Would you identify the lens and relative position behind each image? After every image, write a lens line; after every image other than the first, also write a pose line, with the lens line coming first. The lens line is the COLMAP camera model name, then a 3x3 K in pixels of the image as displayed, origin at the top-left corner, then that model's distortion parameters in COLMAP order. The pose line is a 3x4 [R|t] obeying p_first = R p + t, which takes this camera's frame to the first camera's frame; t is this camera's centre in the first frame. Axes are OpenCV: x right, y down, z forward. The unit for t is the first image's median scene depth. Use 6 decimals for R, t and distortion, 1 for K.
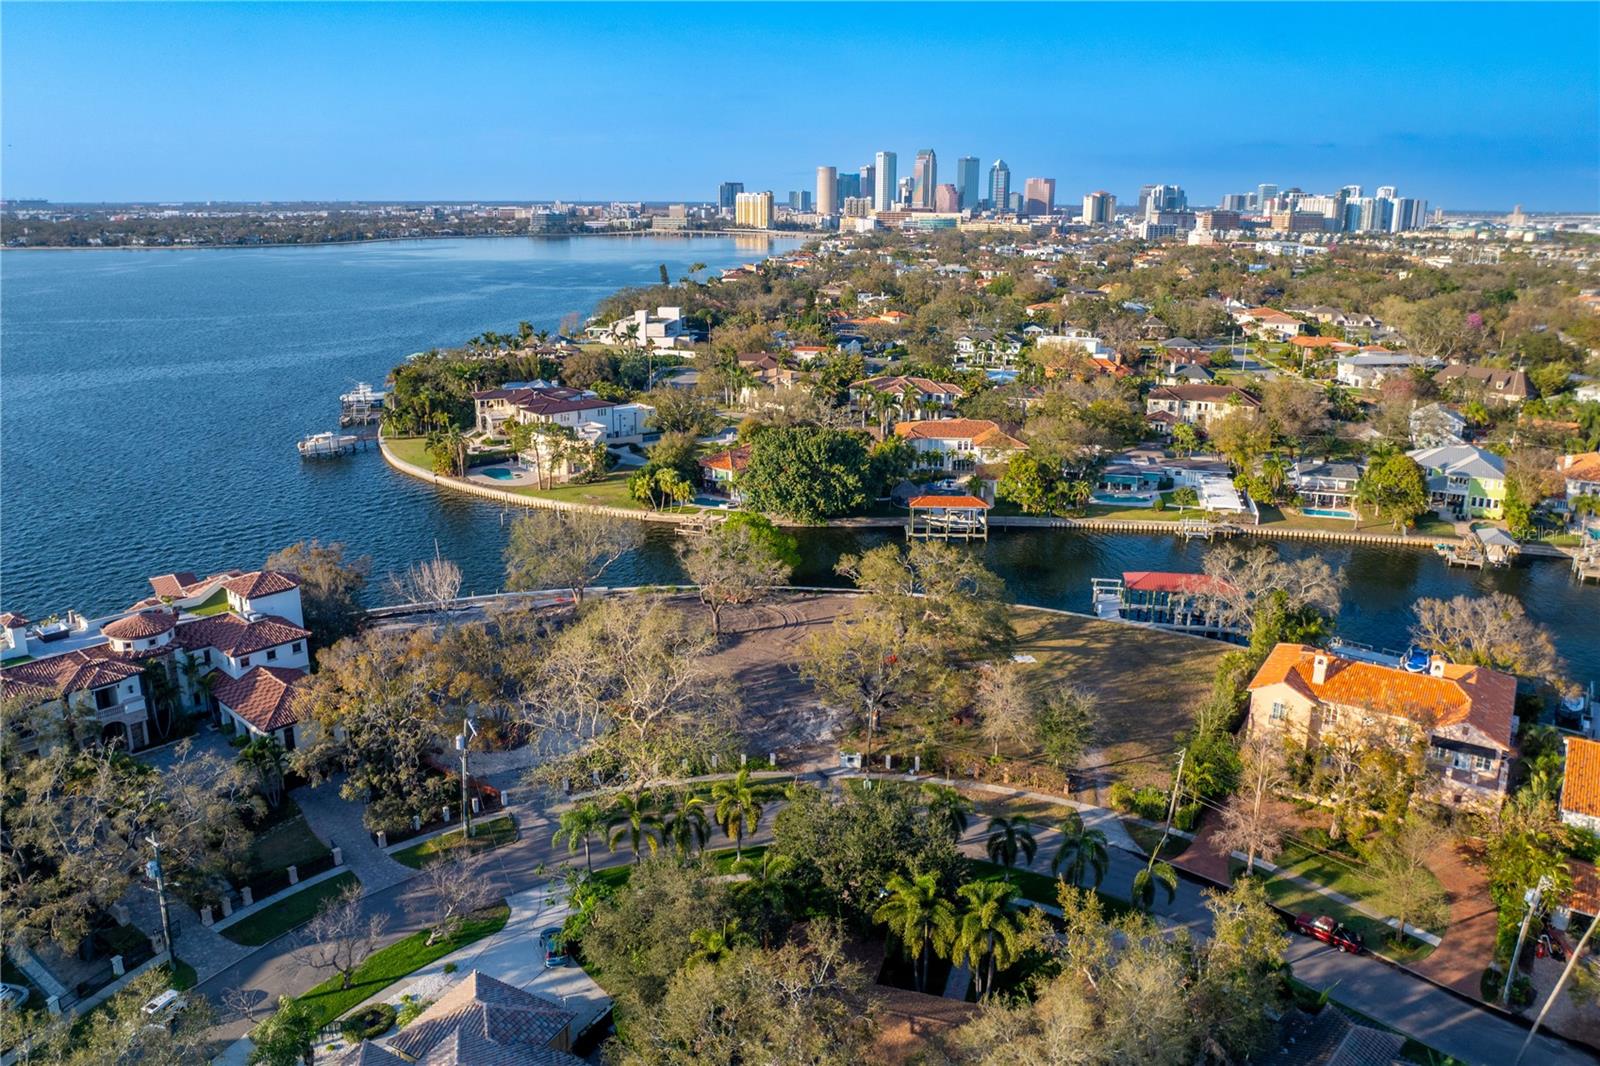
lens RADIAL K [[1142.9, 0, 798.7], [0, 1142.9, 501.1], [0, 0, 1]] dist [-0.044755, 0.007844]
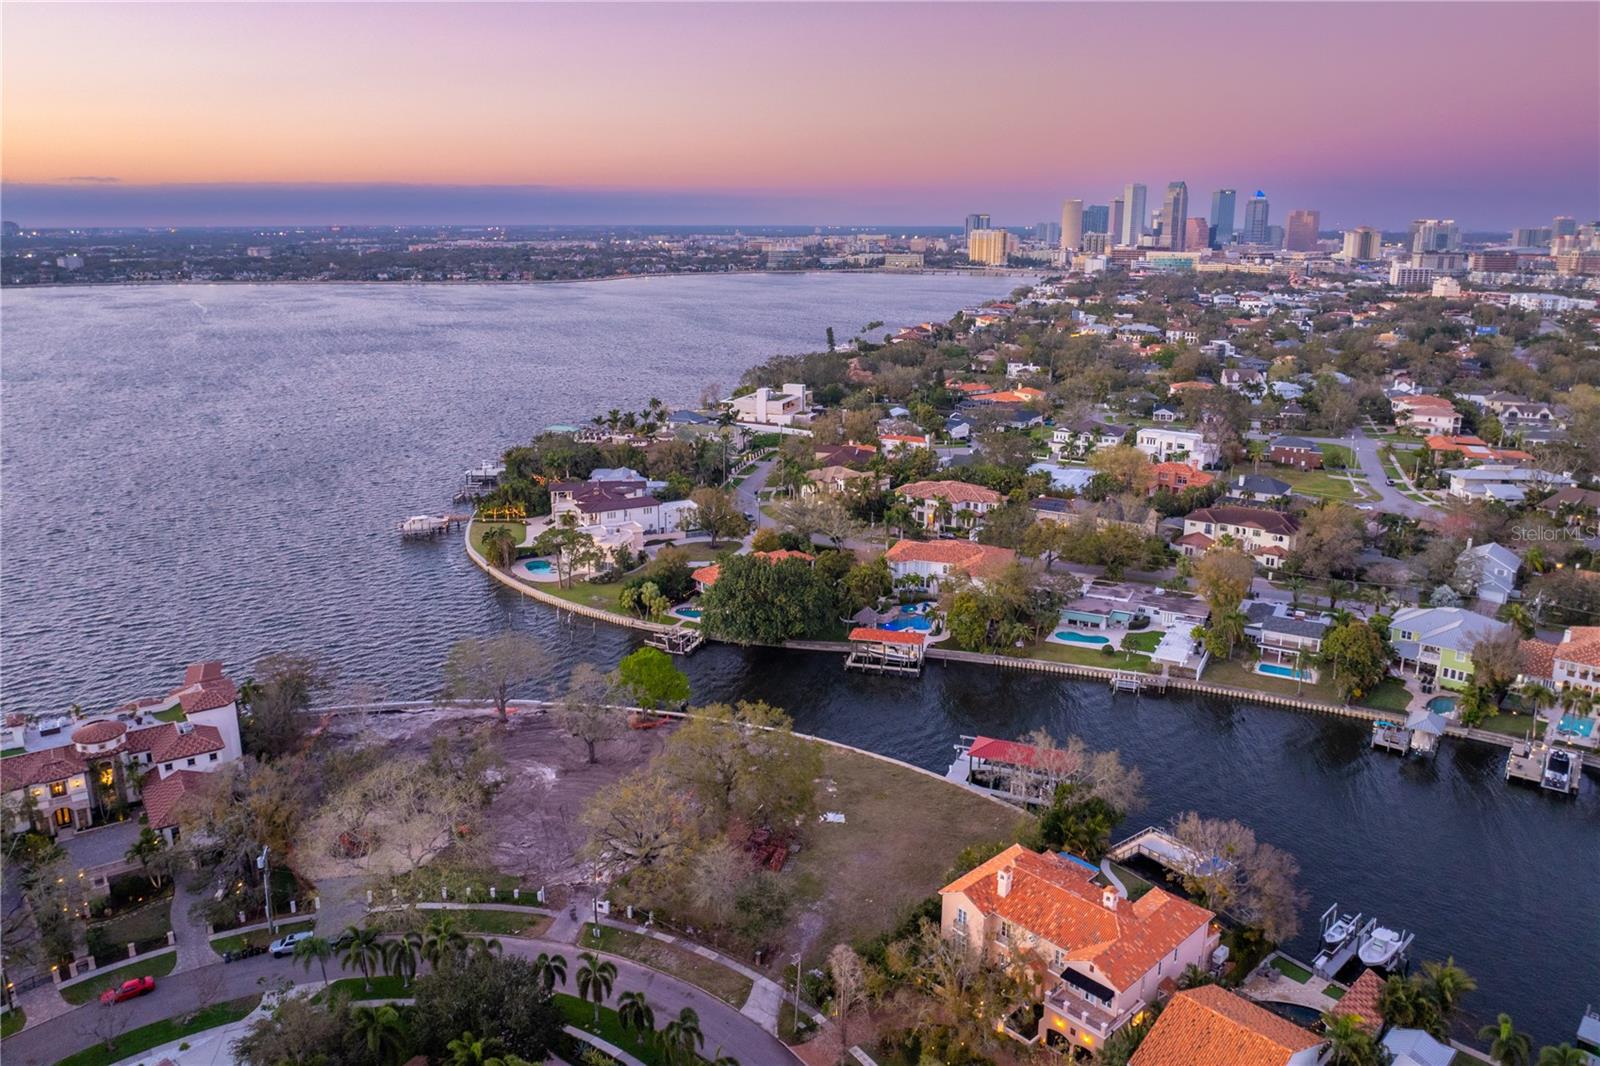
lens RADIAL K [[1142.9, 0, 798.7], [0, 1142.9, 501.1], [0, 0, 1]] dist [-0.044755, 0.007844]
pose [[0.972240, 0.050635, -0.228442, 0.225613], [-0.053910, 0.998513, -0.008118, -0.087299], [0.227691, 0.020208, 0.973524, -0.044501]]
